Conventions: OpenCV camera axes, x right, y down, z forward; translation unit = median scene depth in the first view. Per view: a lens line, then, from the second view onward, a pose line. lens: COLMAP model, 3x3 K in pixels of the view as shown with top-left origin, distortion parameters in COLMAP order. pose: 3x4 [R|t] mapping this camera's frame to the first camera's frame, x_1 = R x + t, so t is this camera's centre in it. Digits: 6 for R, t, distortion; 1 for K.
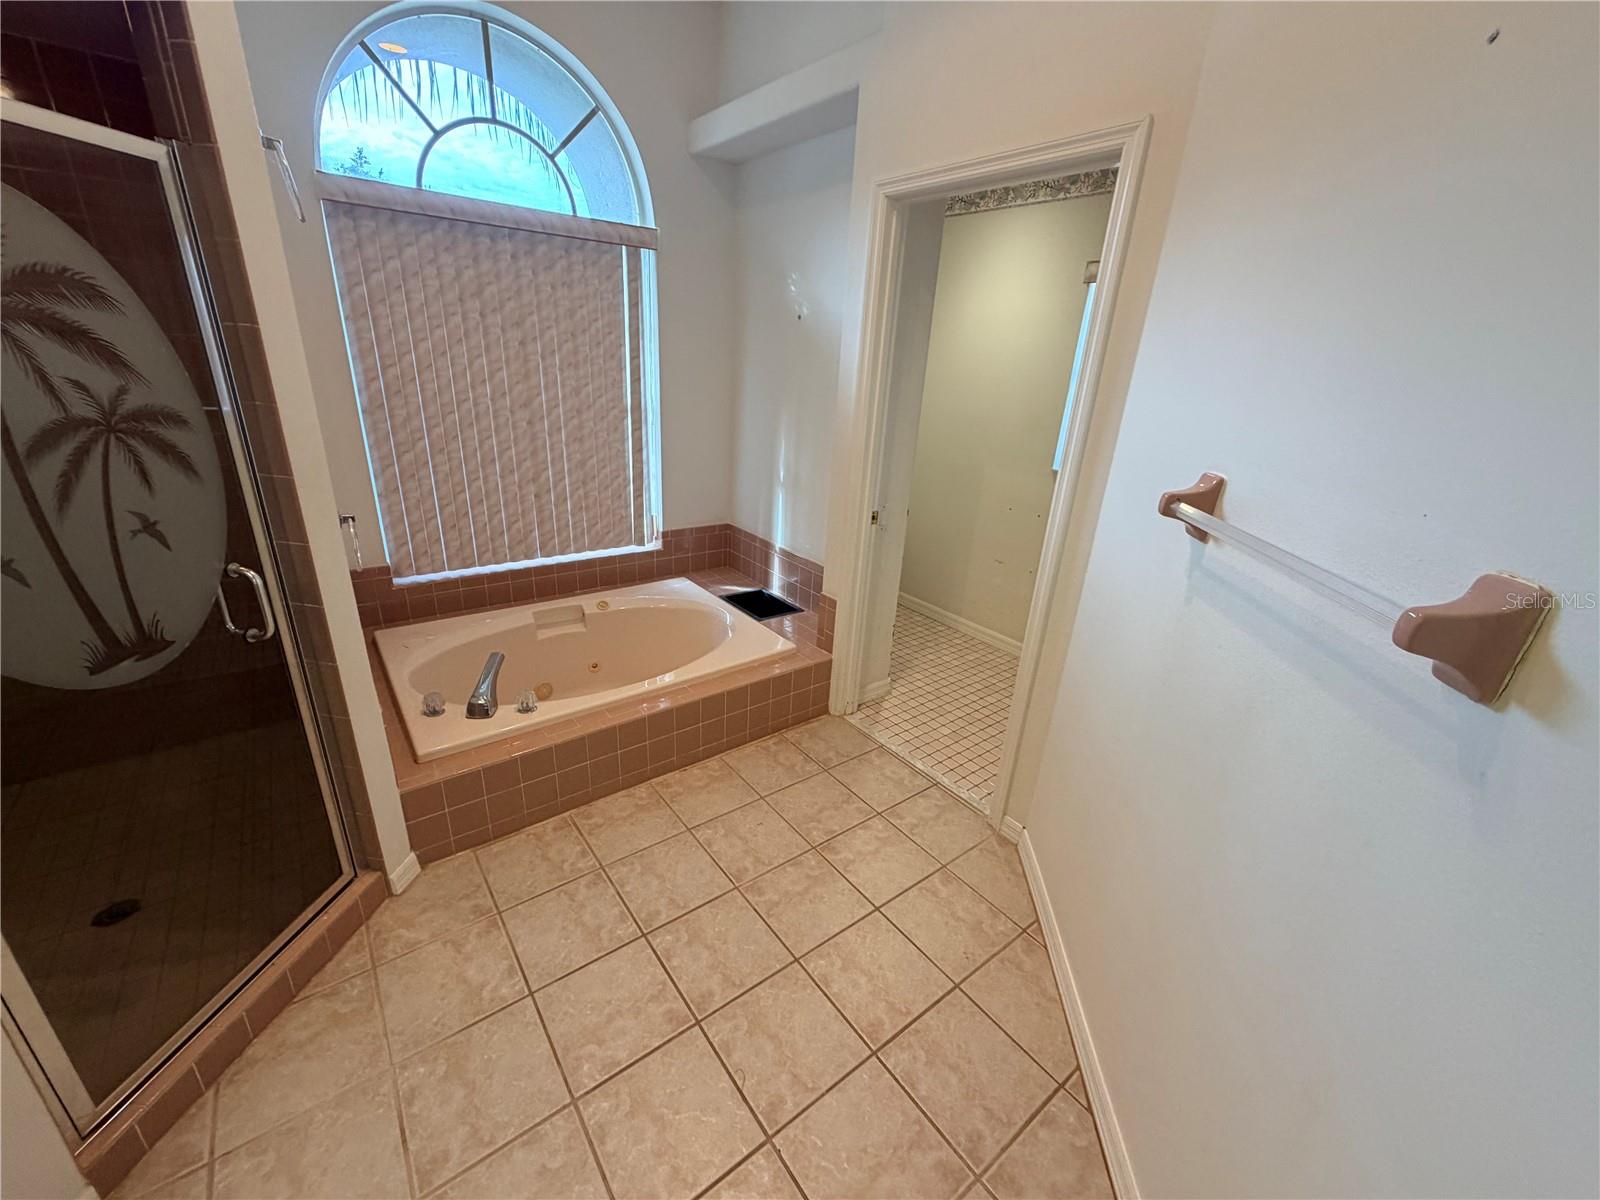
lens RADIAL K [[638.5, 0, 798.0], [0, 638.5, 601.6], [0, 0, 1]] dist [0.000622, 0.000118]
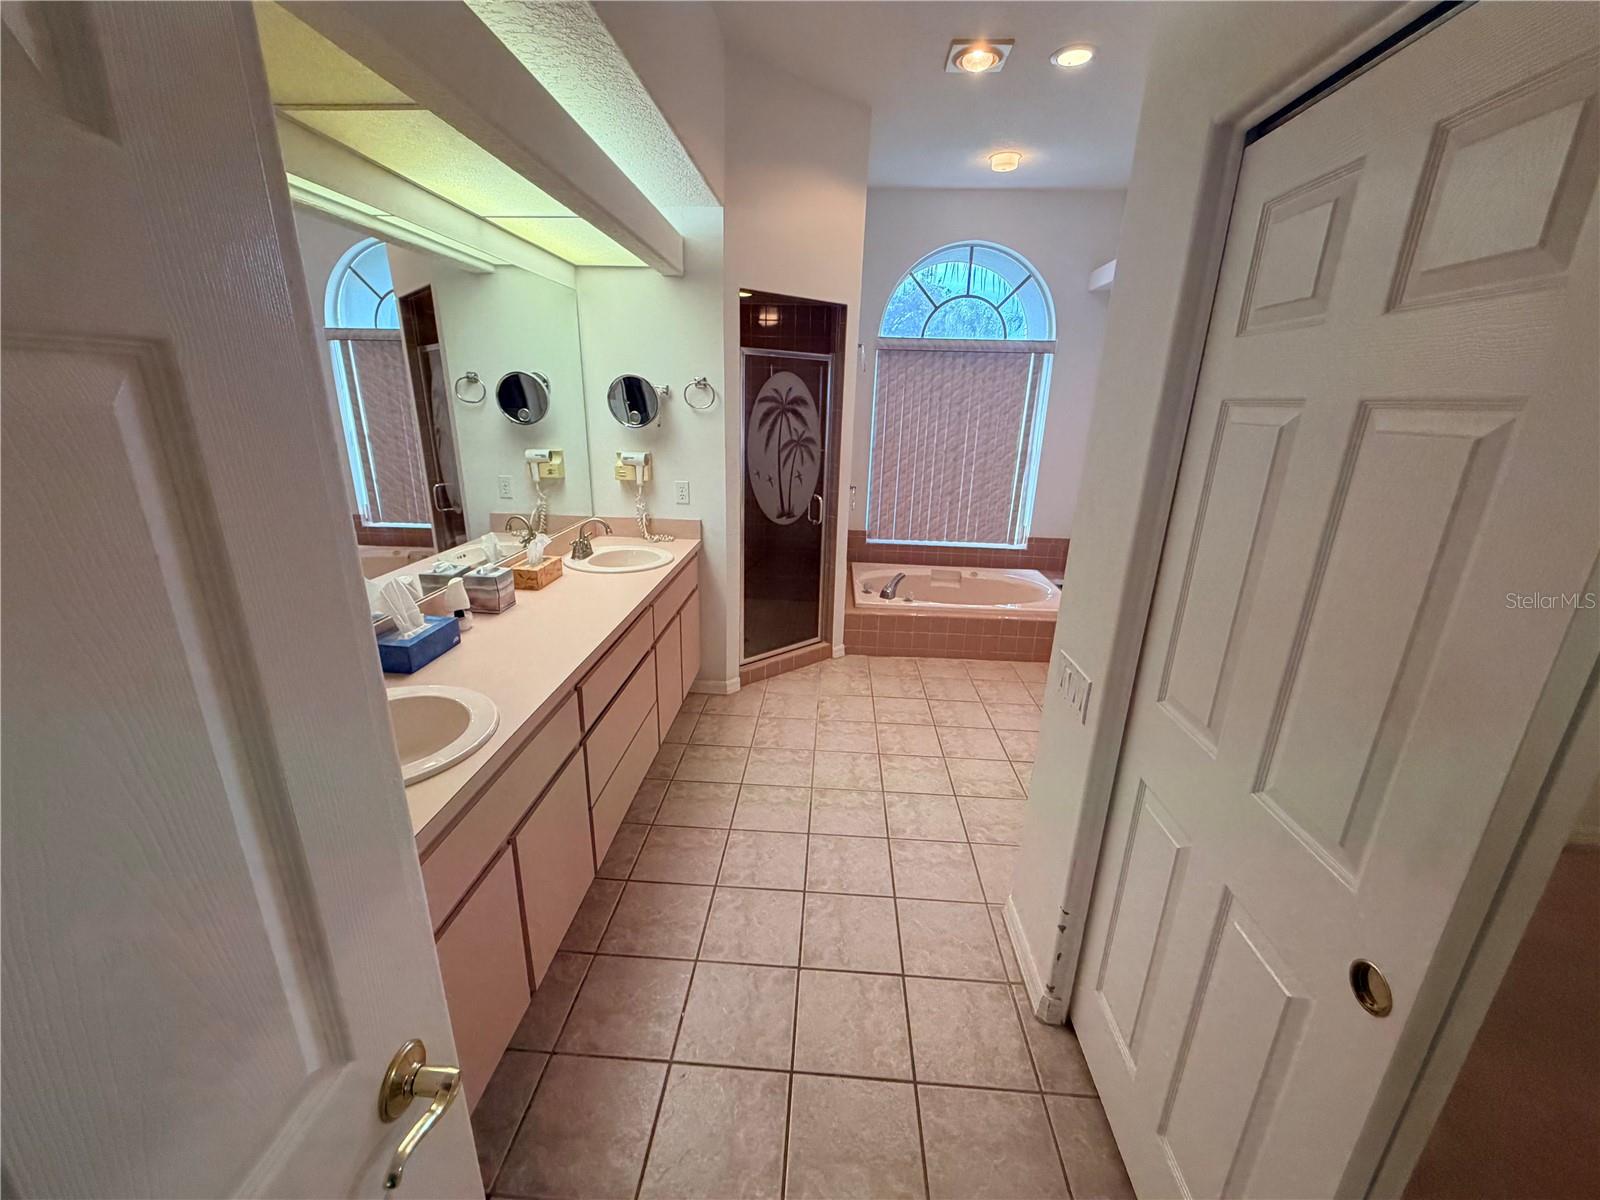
lens RADIAL K [[638.5, 0, 796.3], [0, 638.5, 600.5], [0, 0, 1]] dist [0.000622, 0.000118]
pose [[0.754627, 0.163224, -0.635528, 0.488549], [-0.223754, 0.974524, -0.015396, 0.248726], [0.616824, 0.153820, 0.771925, -0.615948]]
